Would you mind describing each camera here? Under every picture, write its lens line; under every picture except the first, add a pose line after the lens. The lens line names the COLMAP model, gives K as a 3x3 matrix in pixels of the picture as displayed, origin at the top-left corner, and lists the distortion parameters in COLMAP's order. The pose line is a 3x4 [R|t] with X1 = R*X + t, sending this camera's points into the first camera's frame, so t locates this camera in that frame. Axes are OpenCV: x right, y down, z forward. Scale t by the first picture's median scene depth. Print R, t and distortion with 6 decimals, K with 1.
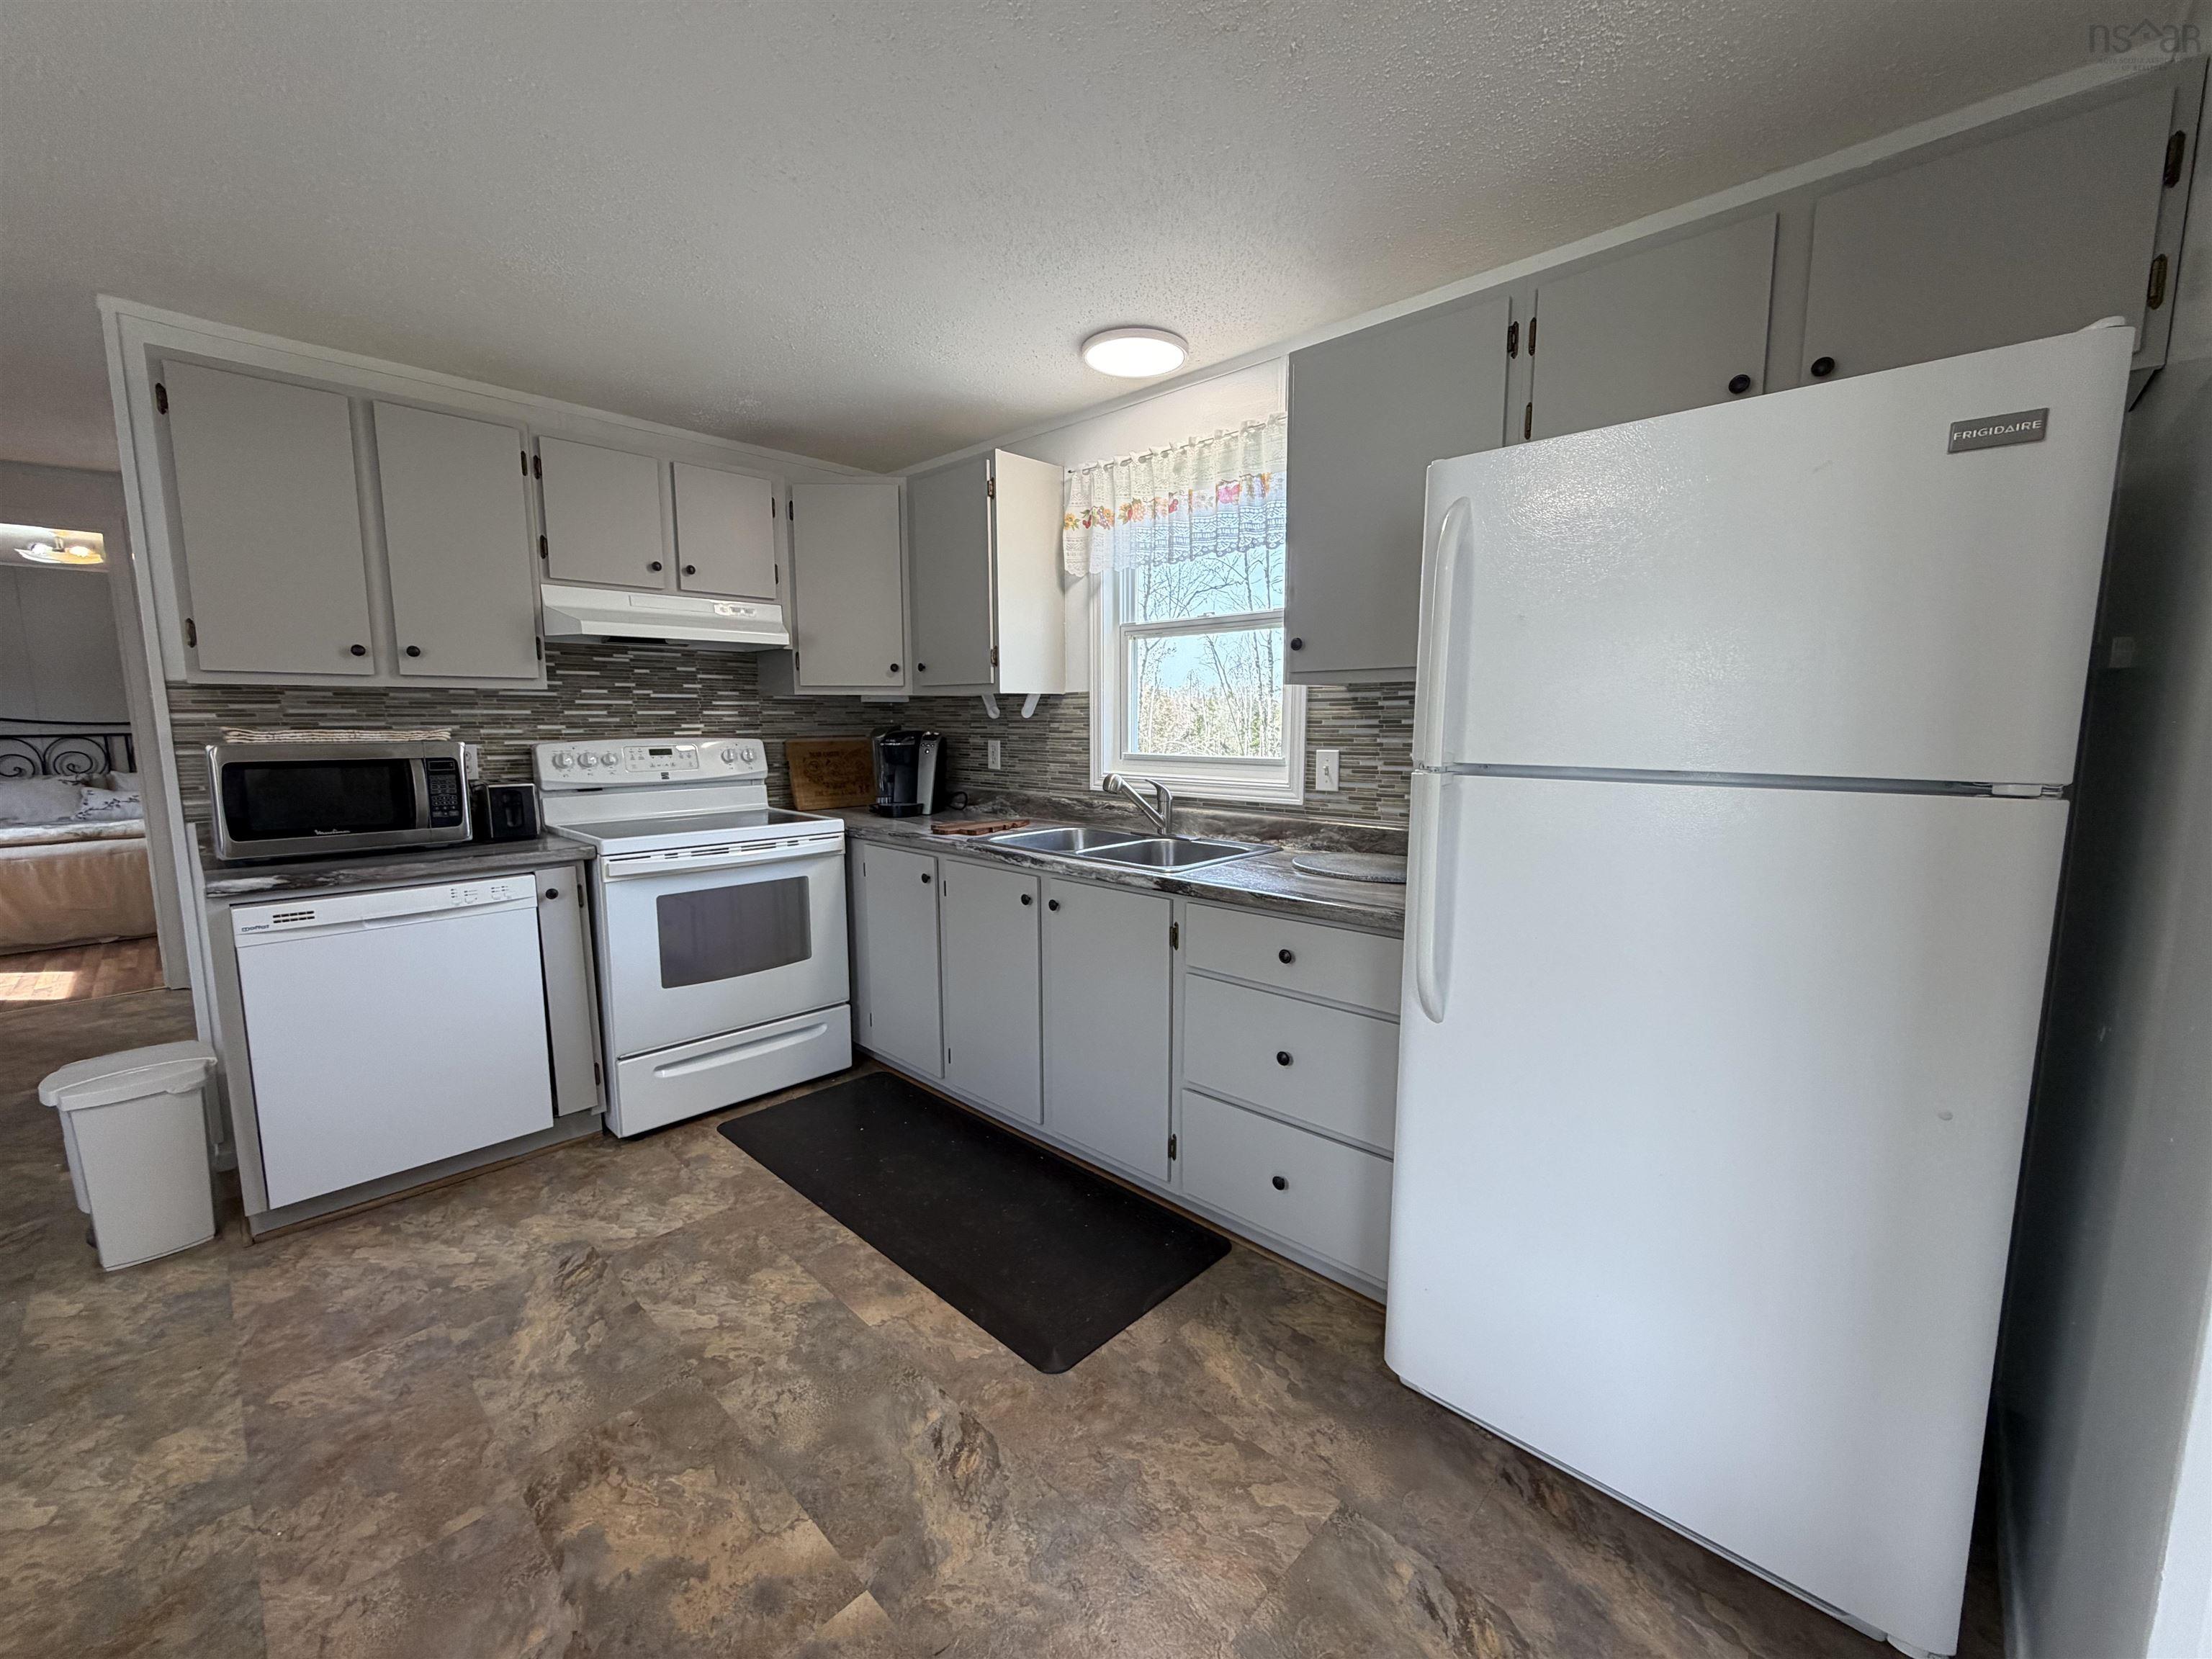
lens RADIAL K [[882.8, 0, 1100.3], [0, 882.8, 827.3], [0, 0, 1]] dist [0.000596, -0.000284]
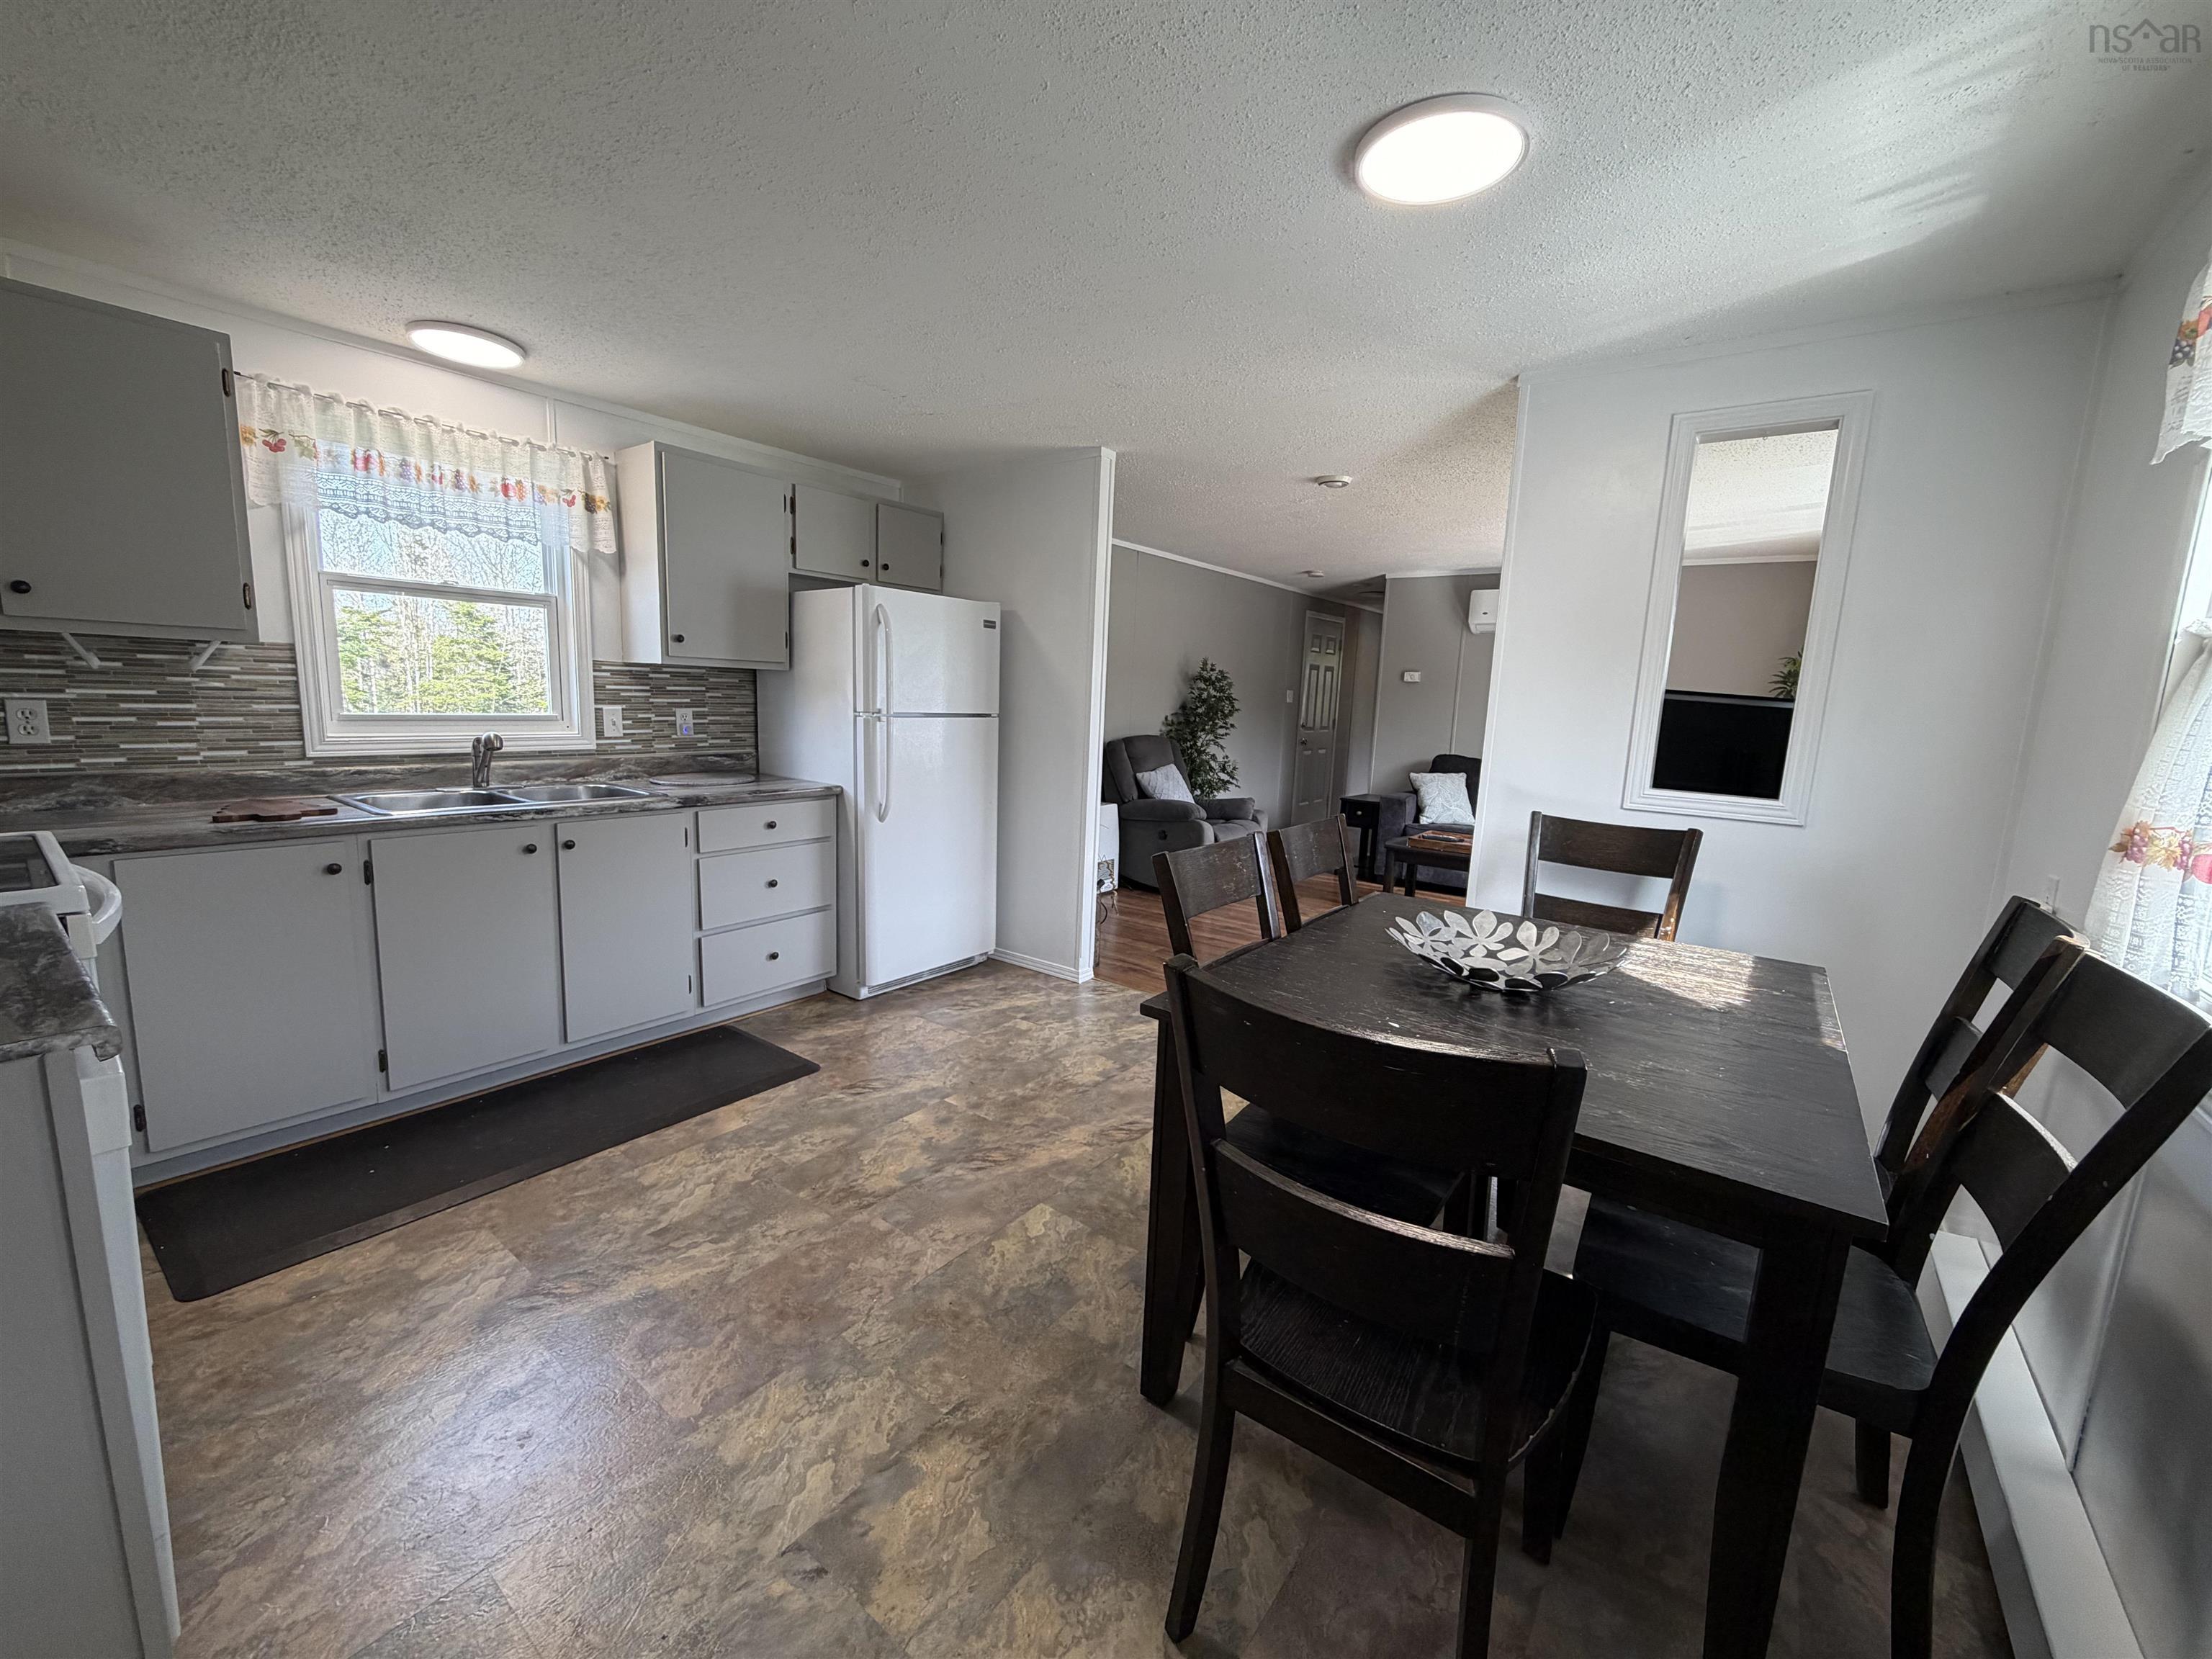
lens RADIAL K [[882.8, 0, 1100.3], [0, 882.8, 827.3], [0, 0, 1]] dist [0.000596, -0.000284]
pose [[-0.114253, -0.151071, 0.981898, -1.229132], [0.086107, 0.983145, 0.161282, -0.060124], [-0.989713, 0.102975, -0.099320, 0.400717]]
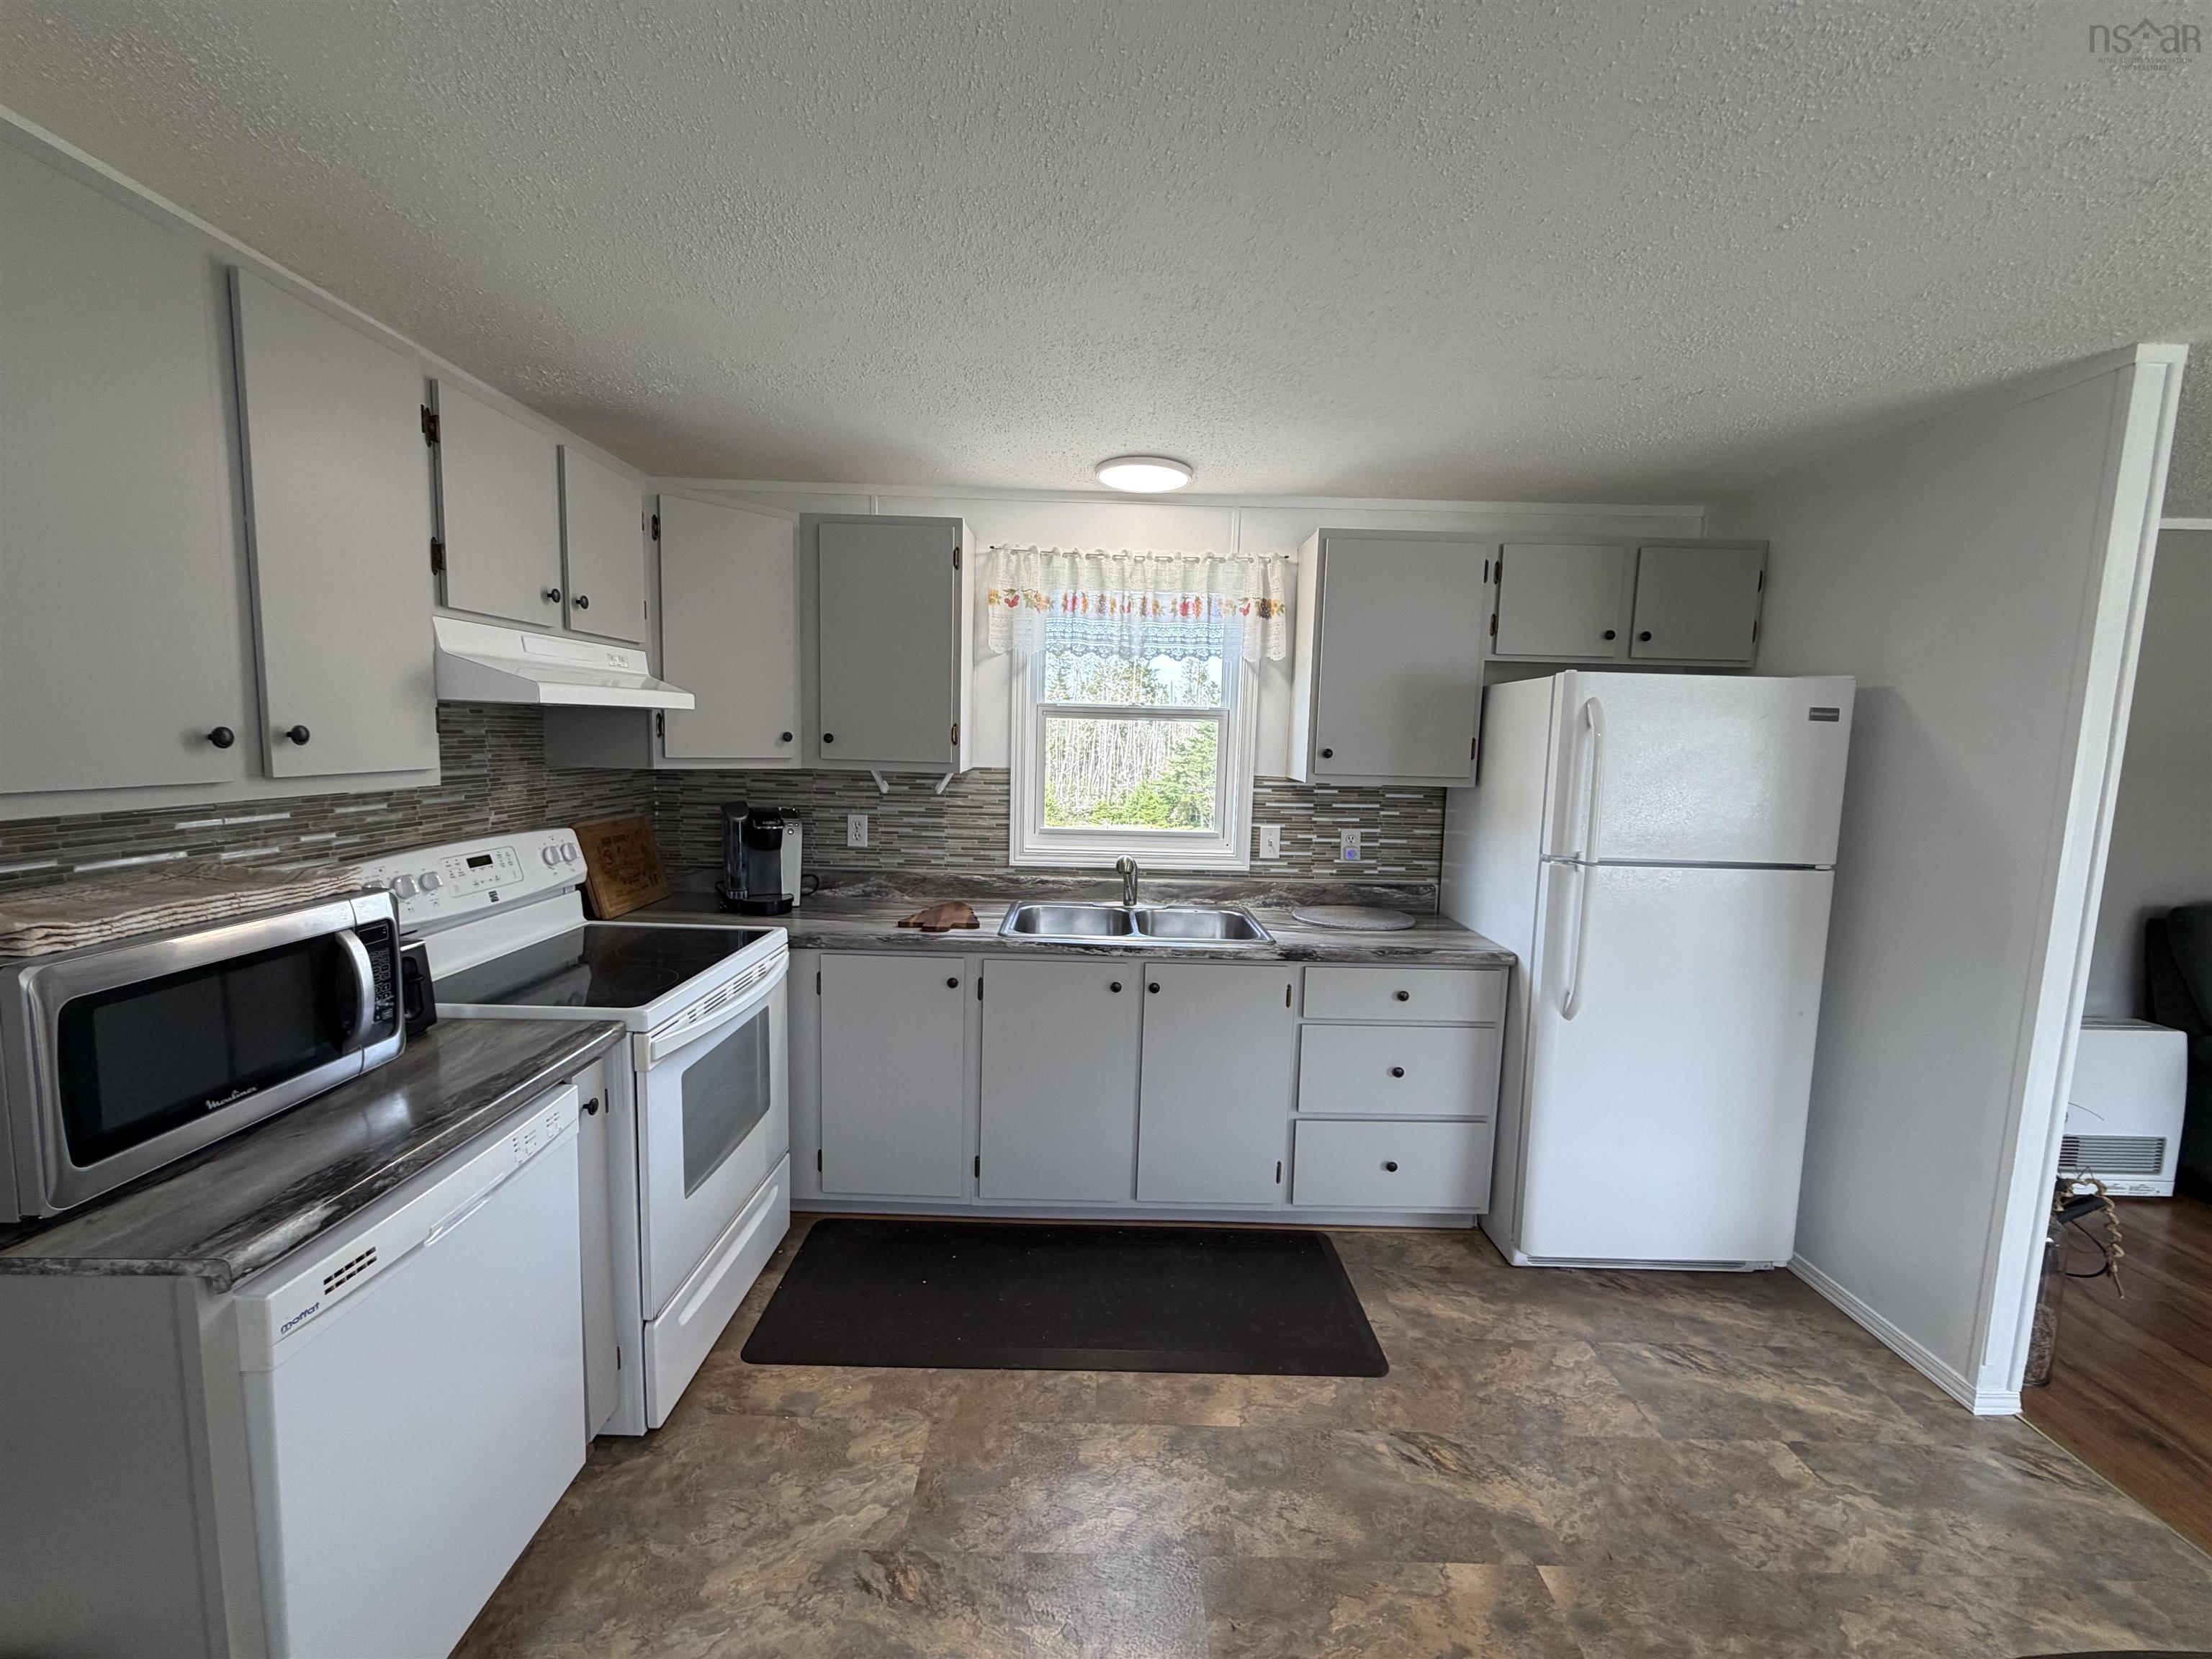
lens RADIAL K [[882.8, 0, 1100.3], [0, 882.8, 827.3], [0, 0, 1]] dist [0.000596, -0.000284]
pose [[0.721354, -0.052316, 0.690588, -0.792385], [0.058047, 0.998201, 0.014986, -0.119838], [-0.690130, 0.029276, 0.723093, 0.259057]]
